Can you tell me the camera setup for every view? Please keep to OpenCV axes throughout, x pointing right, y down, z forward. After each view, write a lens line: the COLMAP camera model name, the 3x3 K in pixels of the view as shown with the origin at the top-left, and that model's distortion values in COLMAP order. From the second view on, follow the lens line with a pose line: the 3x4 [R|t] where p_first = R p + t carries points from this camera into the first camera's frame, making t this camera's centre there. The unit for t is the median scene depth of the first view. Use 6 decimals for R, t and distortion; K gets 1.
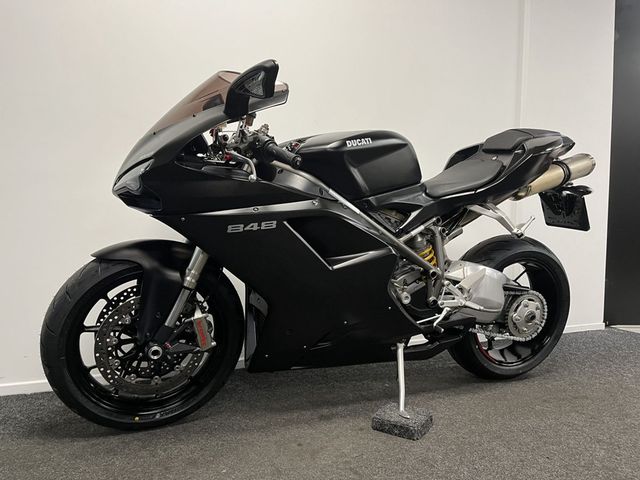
lens RADIAL K [[489.0, 0, 320.0], [0, 489.0, 240.0], [0, 0, 1]] dist [0.030405, -0.000310]
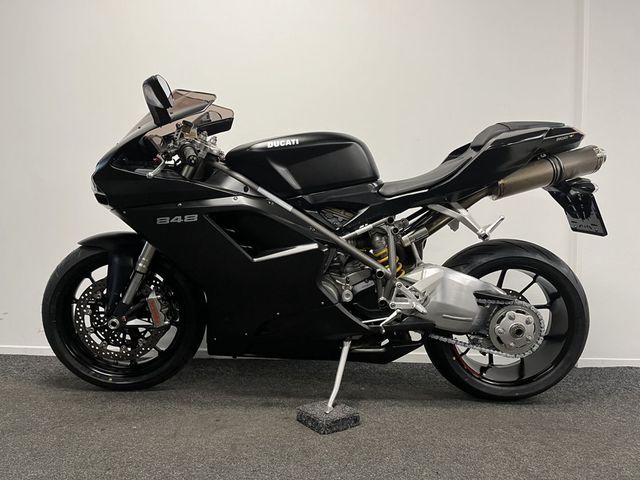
lens RADIAL K [[478.5, 0, 320.0], [0, 478.5, 240.0], [0, 0, 1]] dist [0.042237, -0.000523]
pose [[0.927562, 0.012666, -0.373456, 0.519305], [-0.031623, 0.998501, -0.044679, 0.053255], [0.372330, 0.053252, 0.926571, 0.066777]]
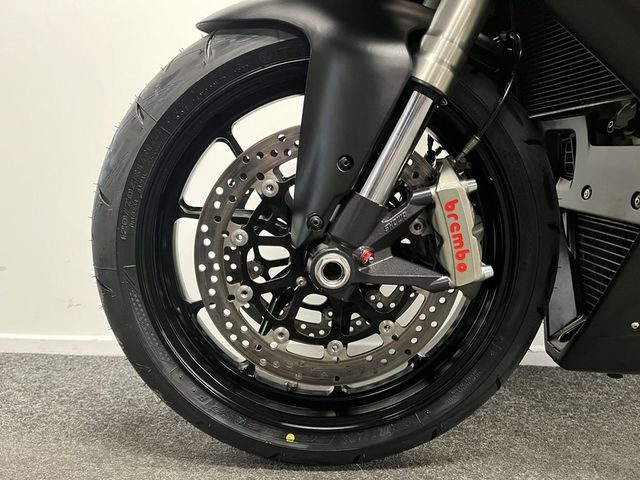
lens RADIAL K [[478.5, 0, 320.0], [0, 478.5, 240.0], [0, 0, 1]] dist [0.042237, -0.000523]
pose [[0.923086, 0.027521, -0.383608, -0.186071], [-0.034459, 0.999343, -0.011224, 0.188293], [0.383047, 0.023580, 0.923428, 0.596793]]
